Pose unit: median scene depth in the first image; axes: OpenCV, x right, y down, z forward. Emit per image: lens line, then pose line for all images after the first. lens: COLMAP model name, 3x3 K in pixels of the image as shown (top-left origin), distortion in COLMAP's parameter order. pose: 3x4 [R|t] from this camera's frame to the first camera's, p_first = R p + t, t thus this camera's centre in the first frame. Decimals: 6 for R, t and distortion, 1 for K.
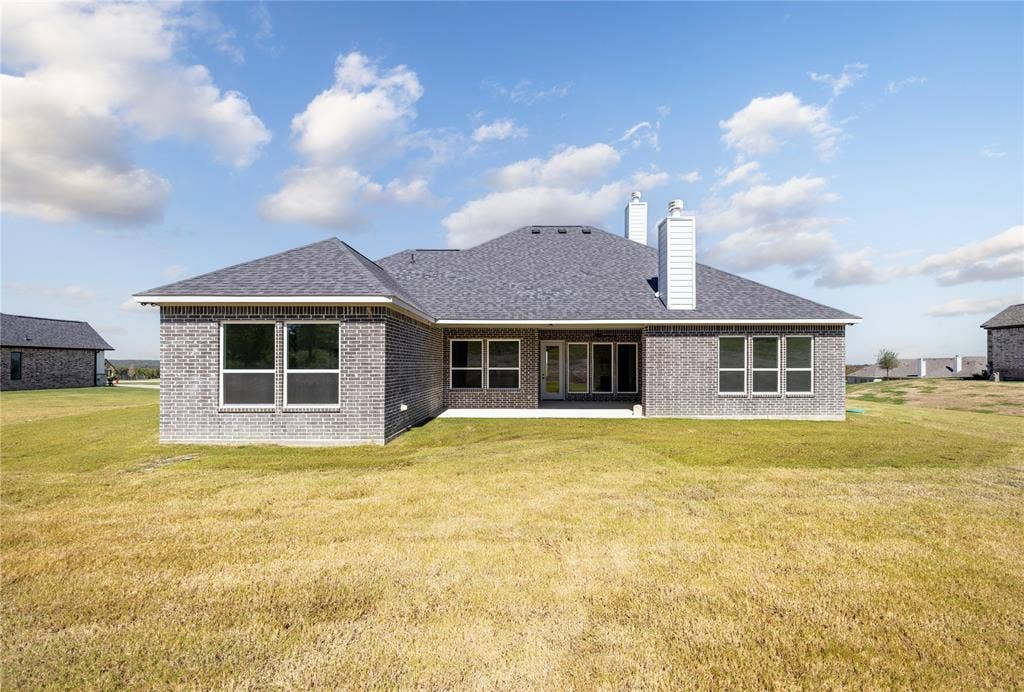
lens RADIAL K [[539.9, 0, 516.2], [0, 539.9, 342.5], [0, 0, 1]] dist [-0.014865, -0.000575]
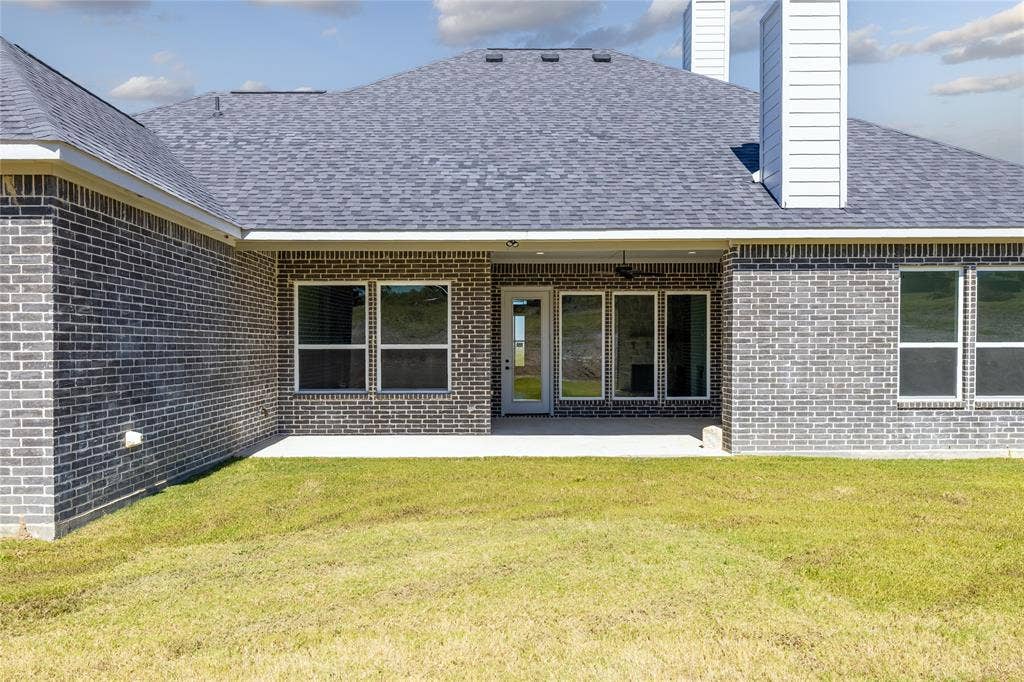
lens RADIAL K [[879.8, 0, 502.0], [0, 879.8, 346.2], [0, 0, 1]] dist [-0.009400, -0.001105]
pose [[0.999991, -0.004124, 0.000505, 0.053256], [0.004105, 0.999423, 0.033721, 0.025288], [-0.000643, -0.033719, 0.999431, 0.285579]]
